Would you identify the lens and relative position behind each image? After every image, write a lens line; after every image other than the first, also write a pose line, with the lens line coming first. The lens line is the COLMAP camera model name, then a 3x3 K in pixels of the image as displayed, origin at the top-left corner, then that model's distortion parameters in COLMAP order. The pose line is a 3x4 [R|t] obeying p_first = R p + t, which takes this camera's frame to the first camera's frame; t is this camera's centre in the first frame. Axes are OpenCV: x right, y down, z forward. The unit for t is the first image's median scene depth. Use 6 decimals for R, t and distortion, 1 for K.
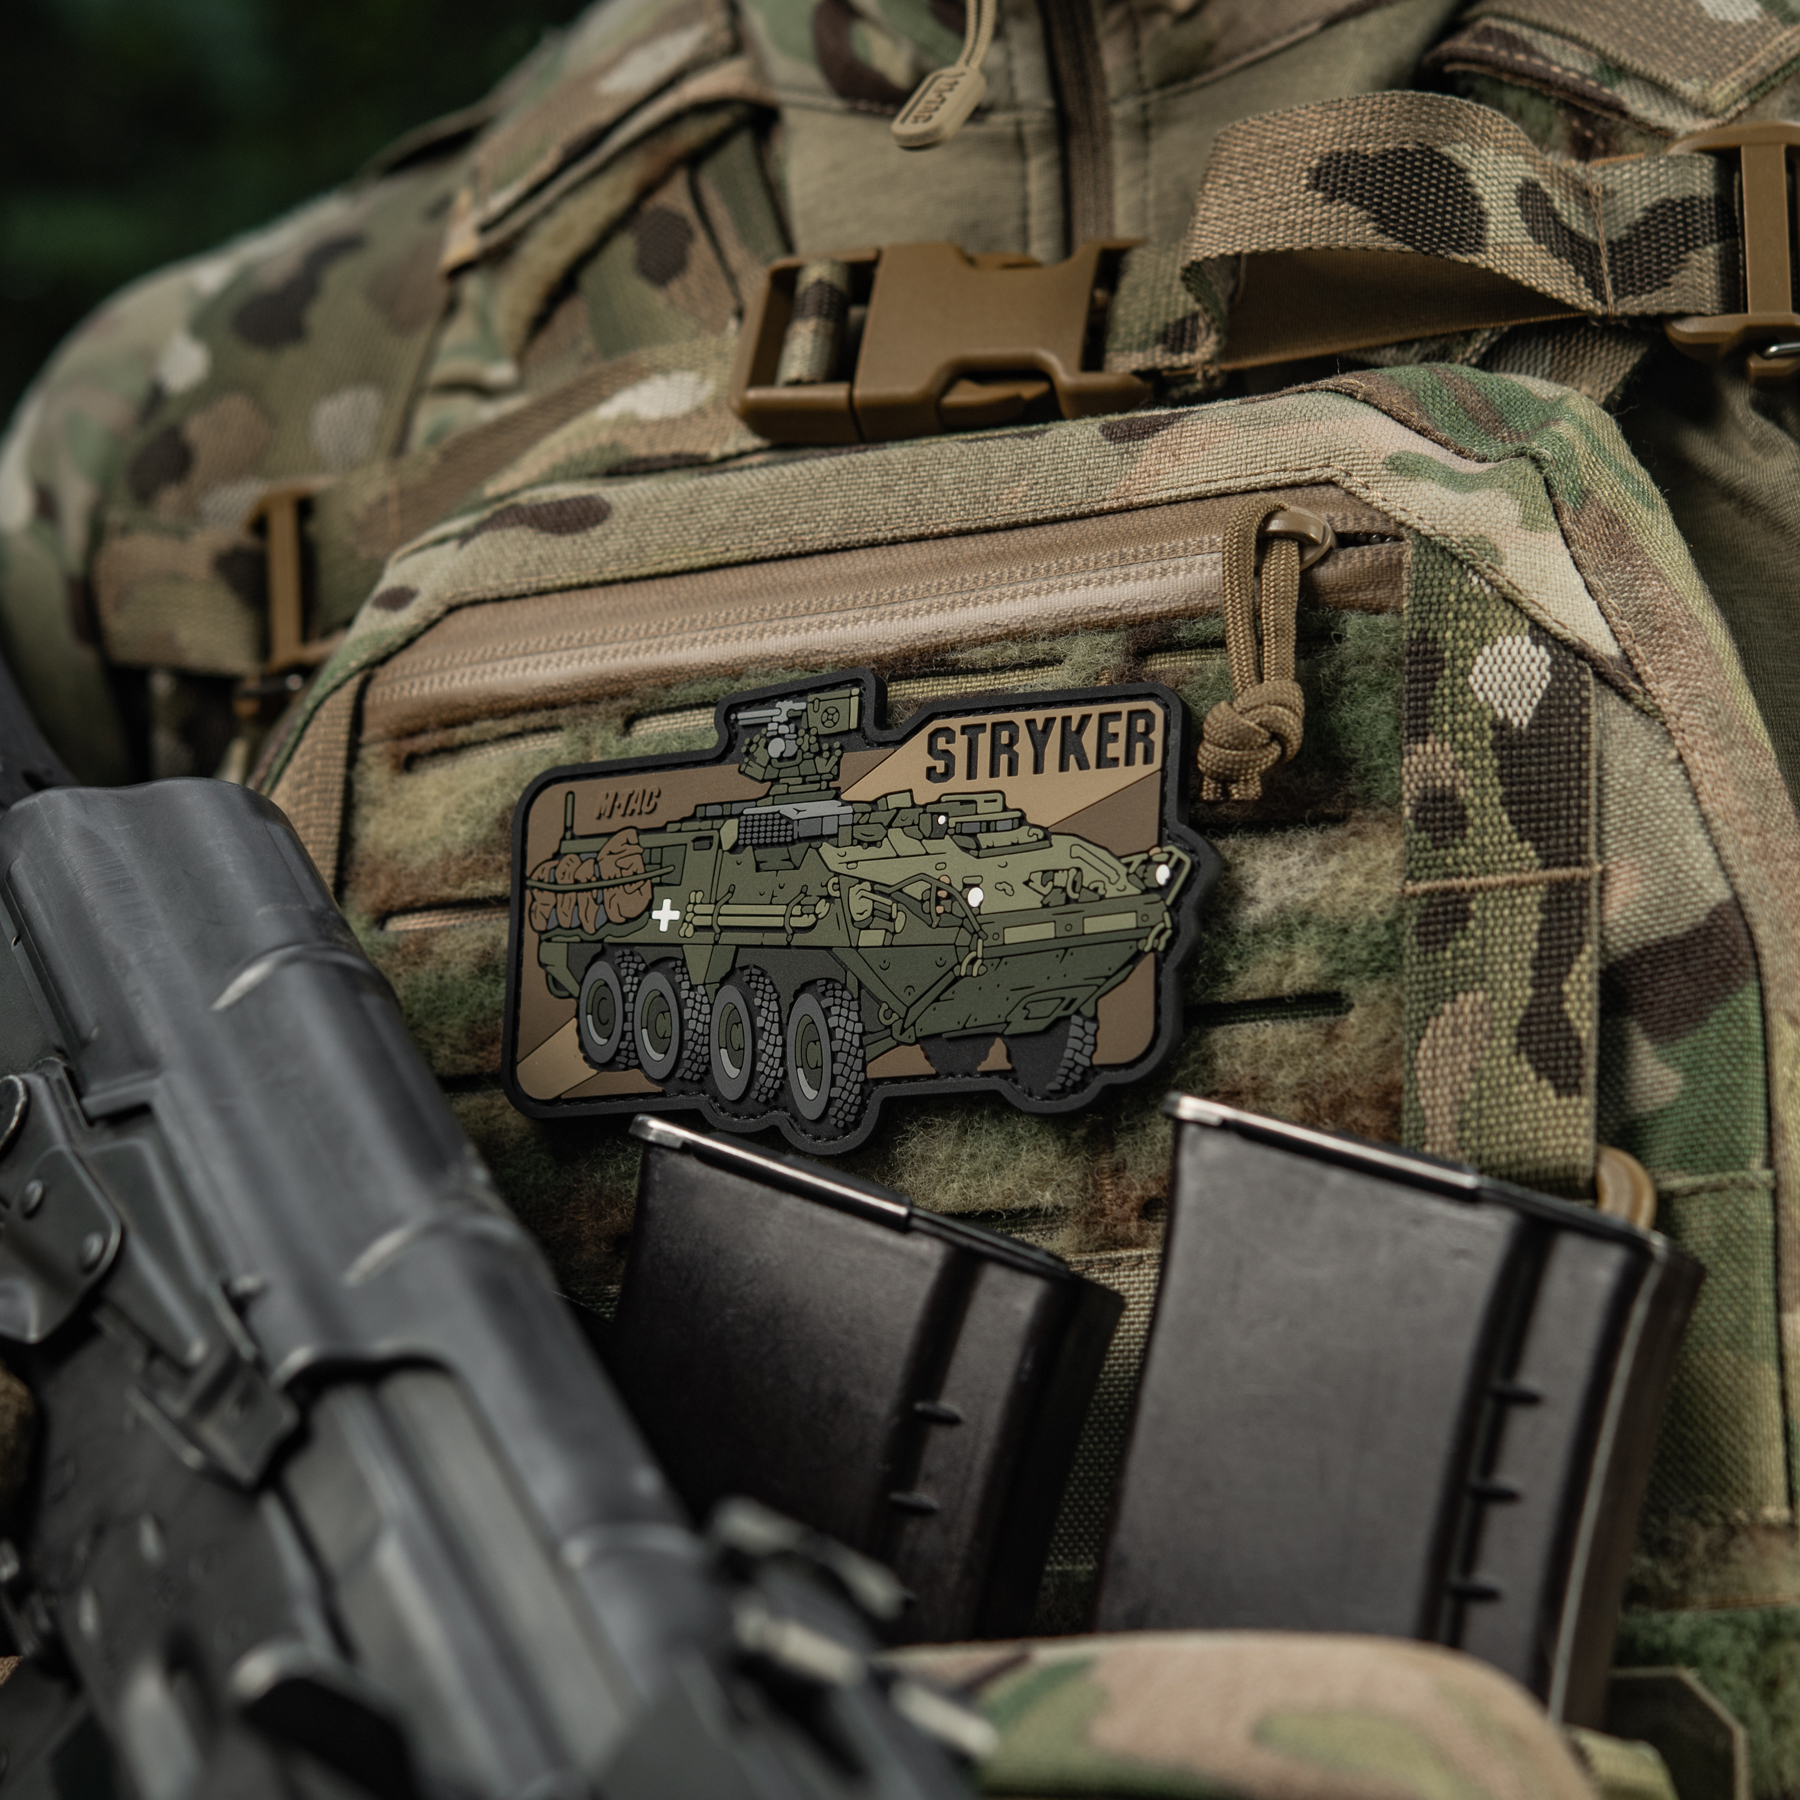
lens RADIAL K [[4716.4, 0, 900.0], [0, 4716.4, 900.0], [0, 0, 1]] dist [-0.072258, 0.732054]
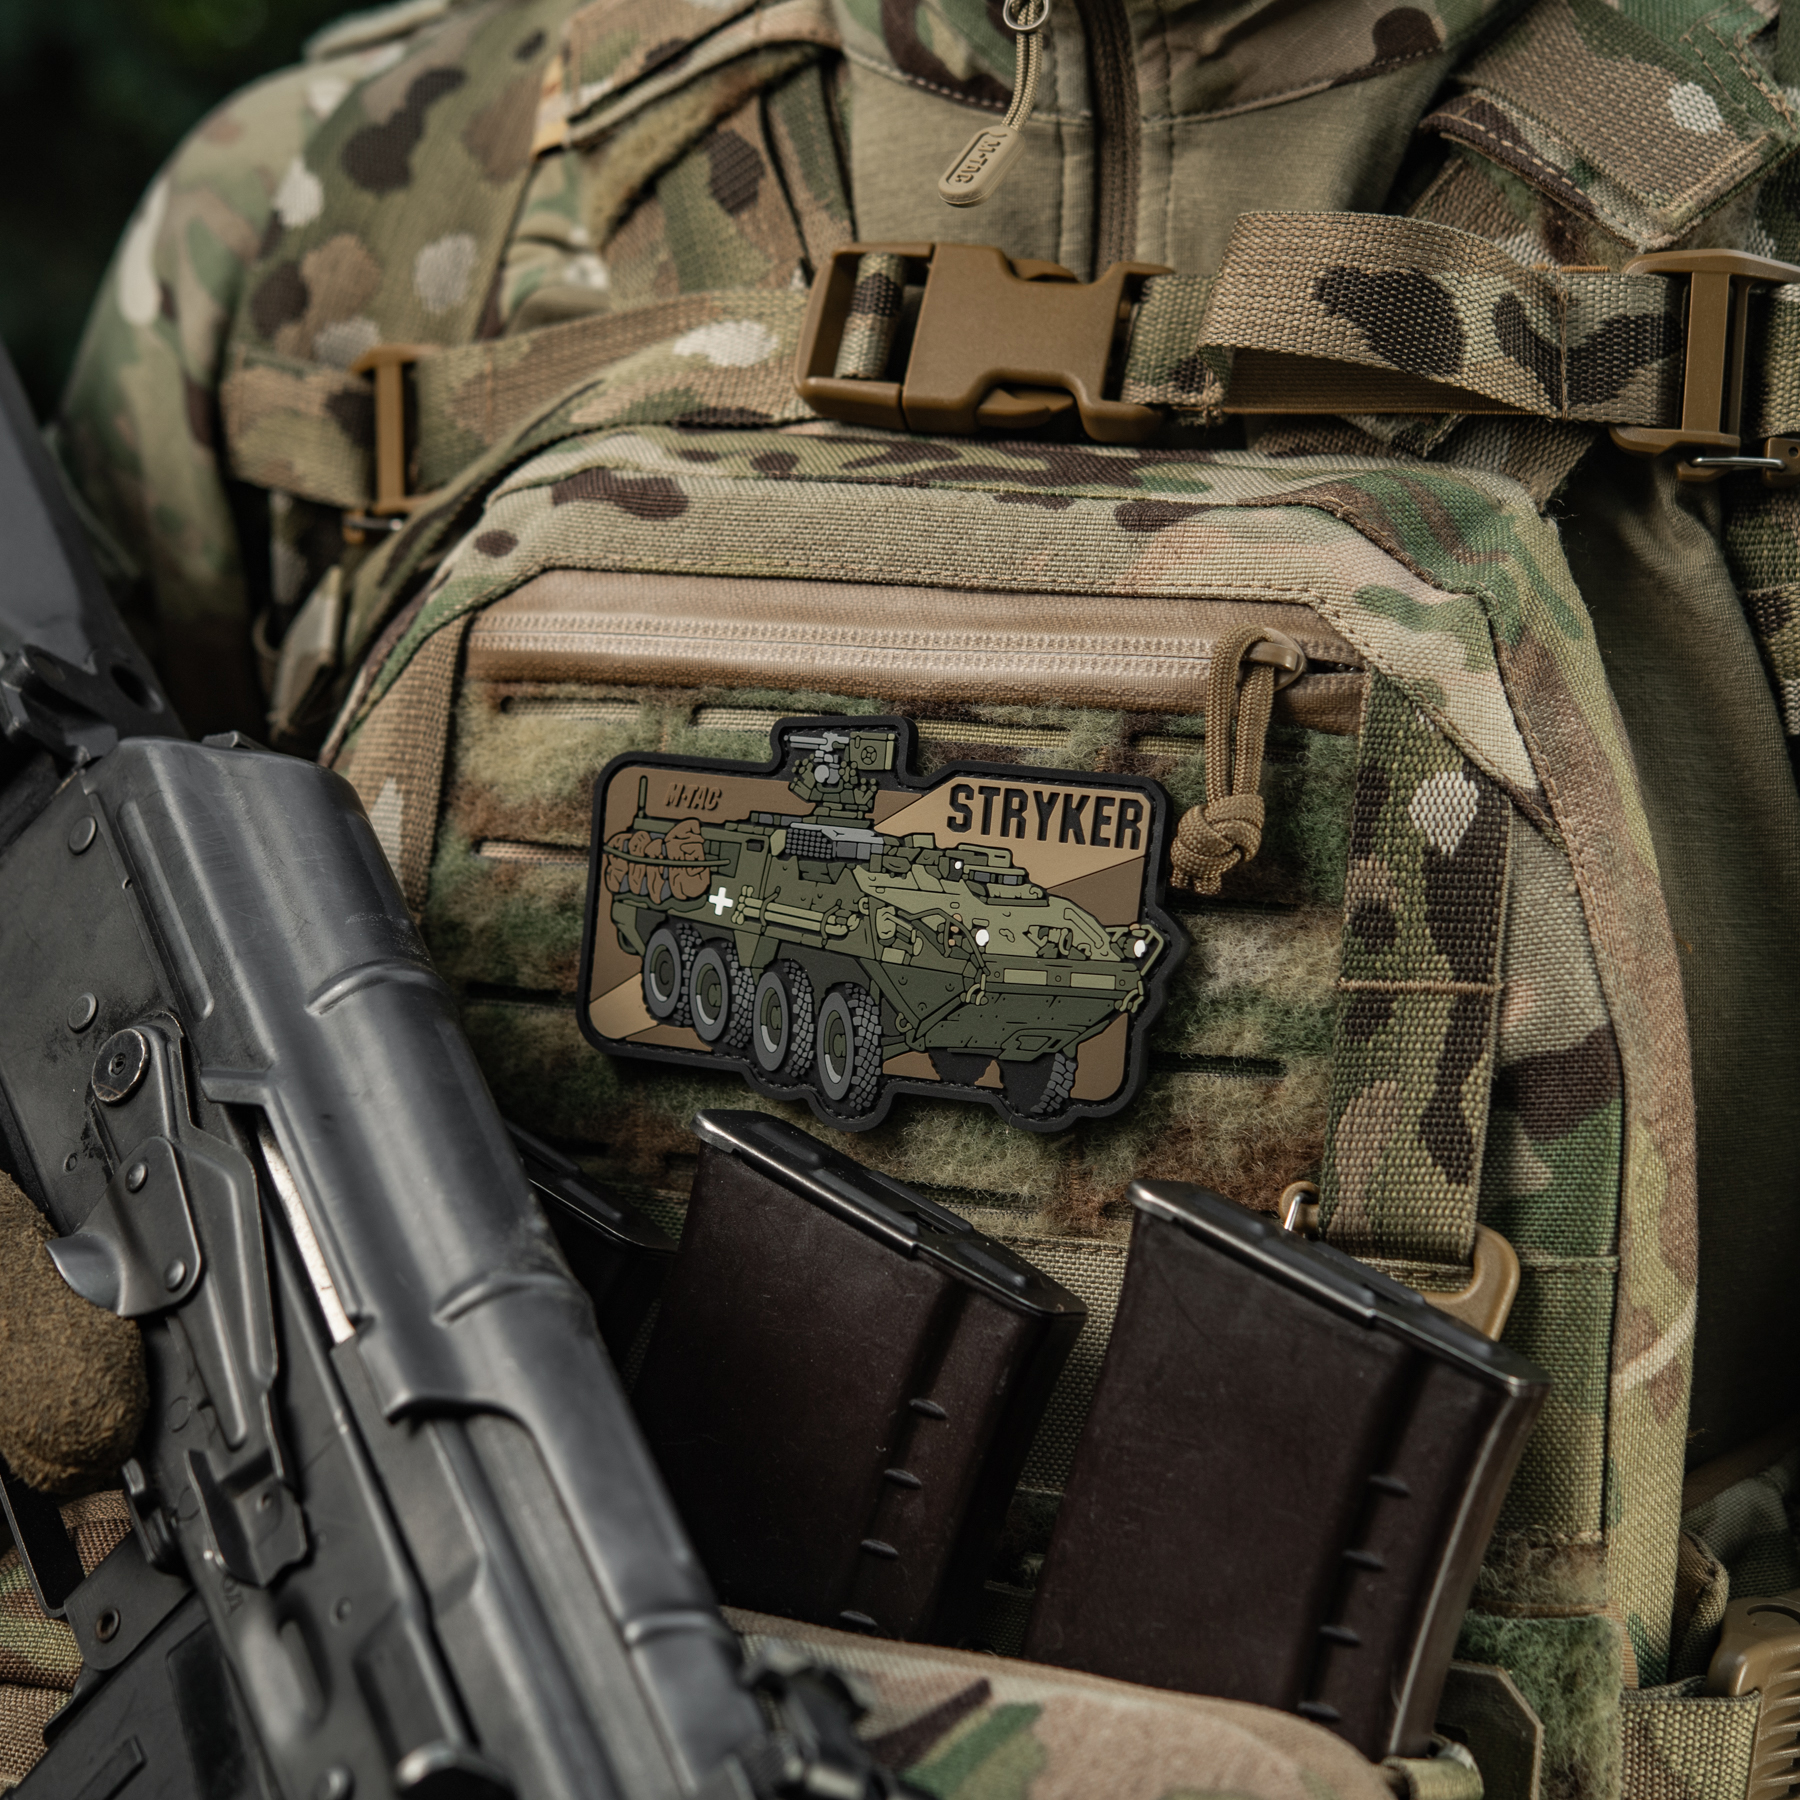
lens RADIAL K [[4575.4, 0, 900.0], [0, 4575.4, 900.0], [0, 0, 1]] dist [-0.077260, 0.633120]
pose [[0.998239, 0.056756, 0.017229, -0.024866], [-0.059283, 0.964121, 0.258759, -0.302785], [-0.001925, -0.259325, 0.965788, -0.115323]]
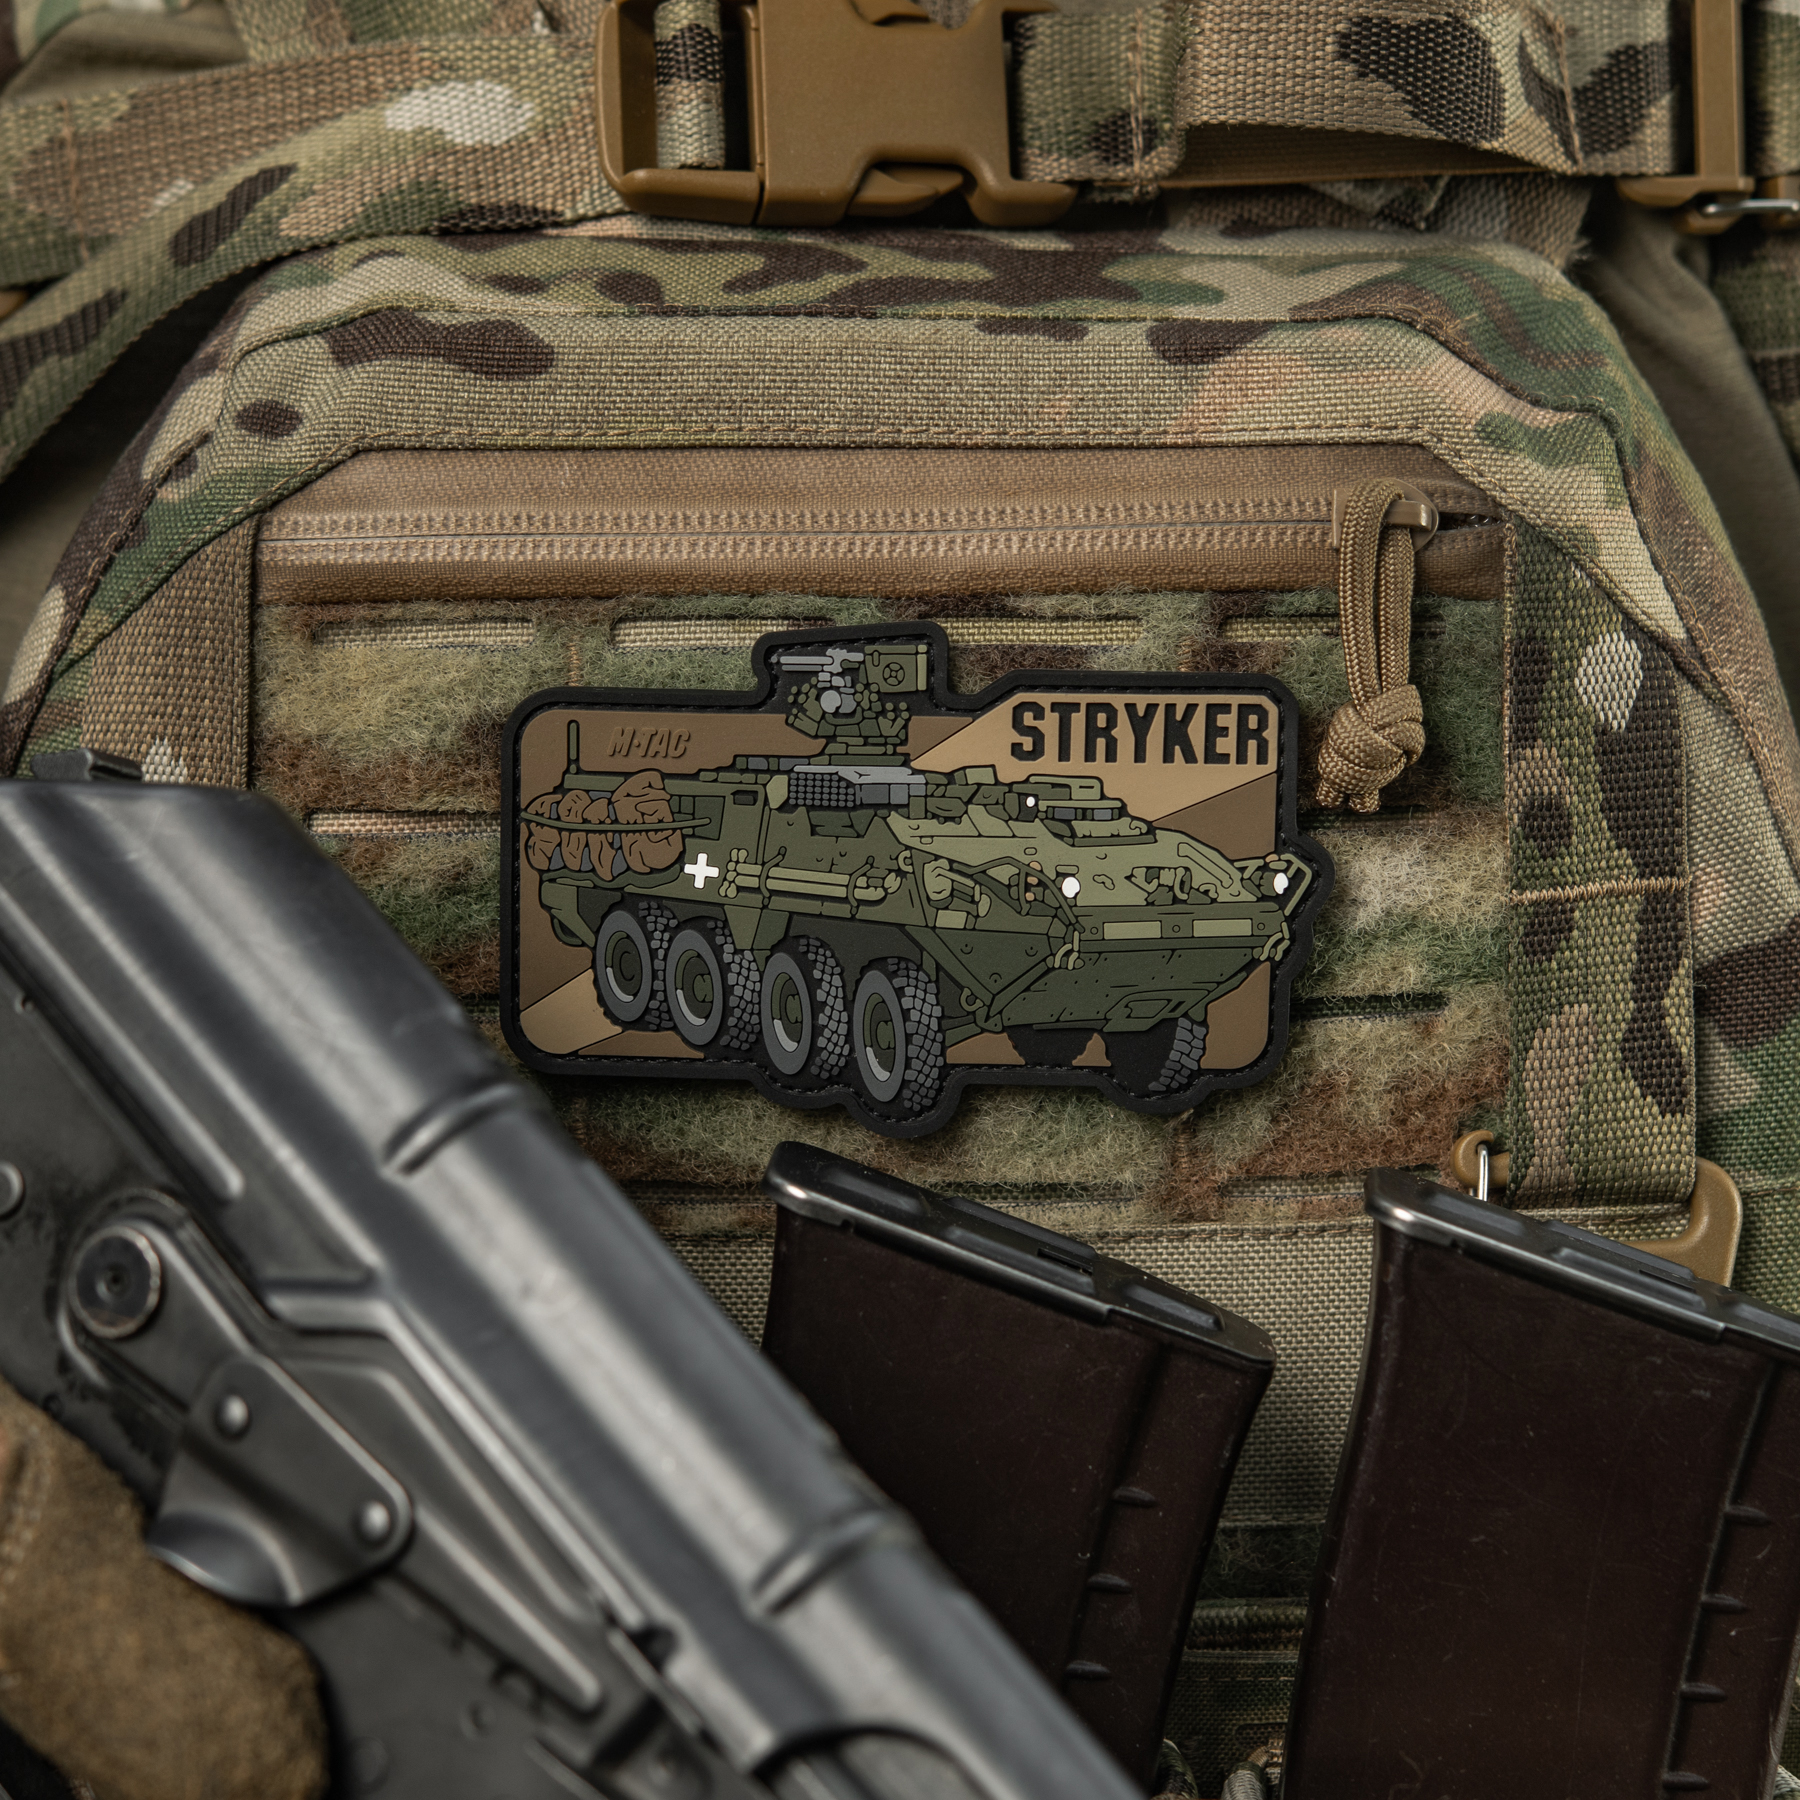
lens RADIAL K [[4575.4, 0, 900.0], [0, 4575.4, 900.0], [0, 0, 1]] dist [-0.077260, 0.633120]
pose [[0.901931, -0.086361, 0.423157, -0.406356], [-0.083519, 0.926429, 0.367088, -0.334338], [-0.423727, -0.366430, 0.828362, 0.229835]]
